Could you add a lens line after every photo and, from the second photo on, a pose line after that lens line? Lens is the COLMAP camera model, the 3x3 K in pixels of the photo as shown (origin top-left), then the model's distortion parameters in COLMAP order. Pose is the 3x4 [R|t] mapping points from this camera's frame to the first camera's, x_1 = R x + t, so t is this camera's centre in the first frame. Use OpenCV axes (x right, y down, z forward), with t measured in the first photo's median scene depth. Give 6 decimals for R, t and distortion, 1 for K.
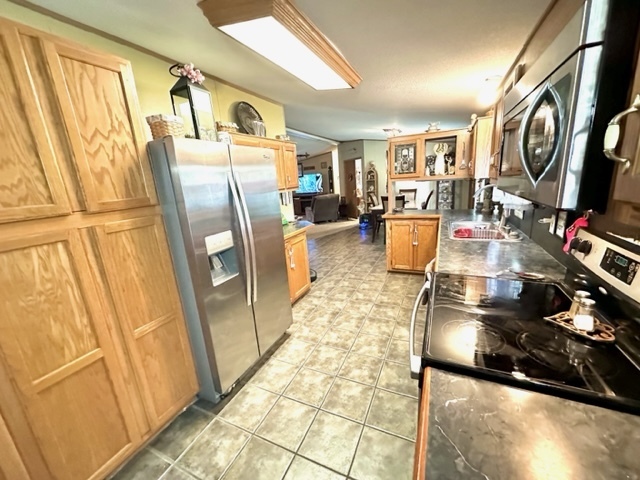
lens RADIAL K [[254.6, 0, 320.9], [0, 254.6, 240.2], [0, 0, 1]] dist [-0.003520, 0.000916]
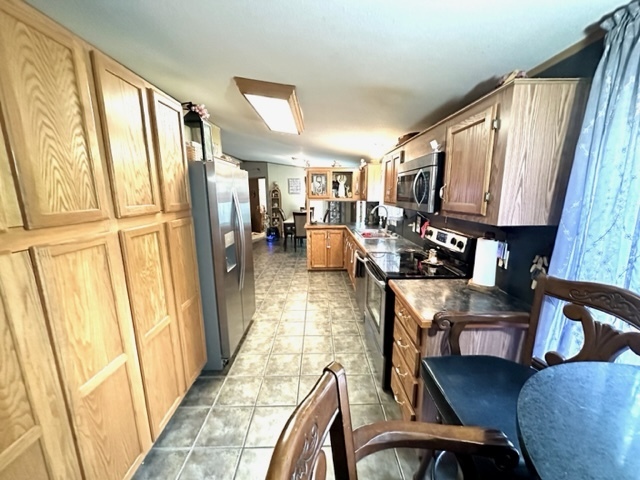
lens RADIAL K [[254.6, 0, 321.7], [0, 254.6, 240.5], [0, 0, 1]] dist [-0.003520, 0.000916]
pose [[0.897549, -0.016656, 0.440600, -0.359345], [0.045864, 0.997392, -0.055726, 0.073158], [-0.438523, 0.070225, 0.895972, -0.264443]]
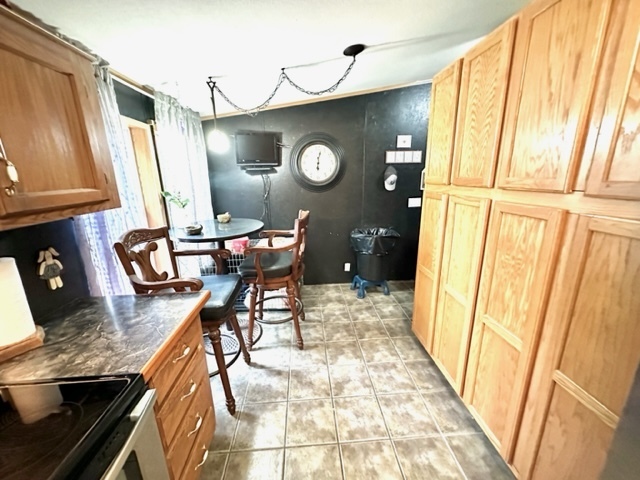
lens RADIAL K [[254.6, 0, 319.5], [0, 254.6, 239.3], [0, 0, 1]] dist [-0.003520, 0.000916]
pose [[-0.870362, 0.210372, -0.445212, 0.038713], [-0.029714, 0.880058, 0.473935, -0.147421], [0.491515, 0.425724, -0.759718, 0.574965]]
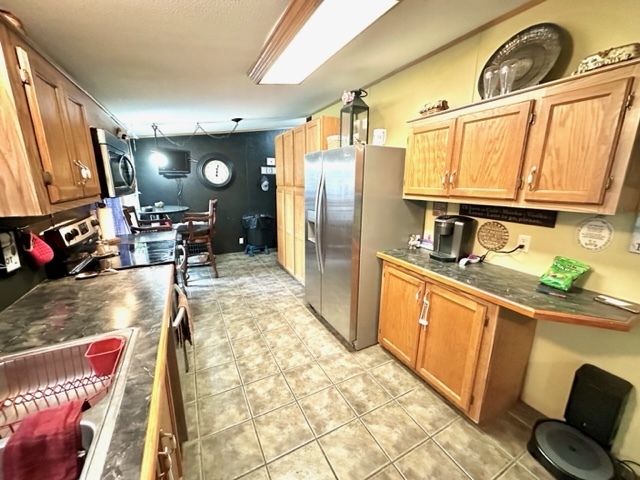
lens RADIAL K [[254.6, 0, 320.3], [0, 254.6, 239.7], [0, 0, 1]] dist [-0.003520, 0.000916]
pose [[-0.599990, 0.248660, -0.760382, 0.535739], [-0.152522, 0.897481, 0.413843, -0.344561], [0.785334, 0.364276, -0.500553, 1.234255]]
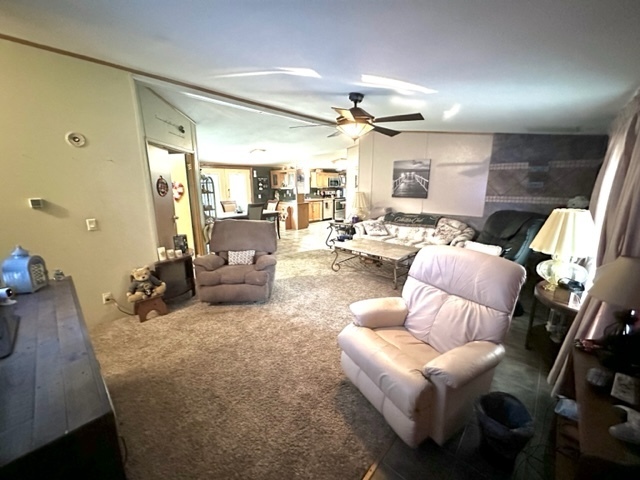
lens RADIAL K [[254.6, 0, 322.4], [0, 254.6, 237.8], [0, 0, 1]] dist [-0.003520, 0.000916]
pose [[-0.952126, 0.017735, 0.305192, -0.855839], [0.143349, 0.907660, 0.394467, -1.048008], [-0.270015, 0.419332, -0.866749, 4.642709]]
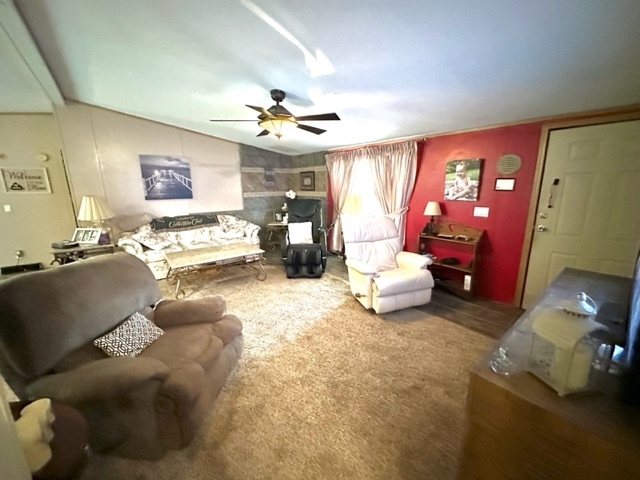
lens RADIAL K [[254.6, 0, 318.6], [0, 254.6, 239.1], [0, 0, 1]] dist [-0.003520, 0.000916]
pose [[-0.431883, 0.269352, -0.860771, 0.339299], [-0.166759, 0.914065, 0.369698, -1.009739], [0.886379, 0.303208, -0.349852, 4.155036]]
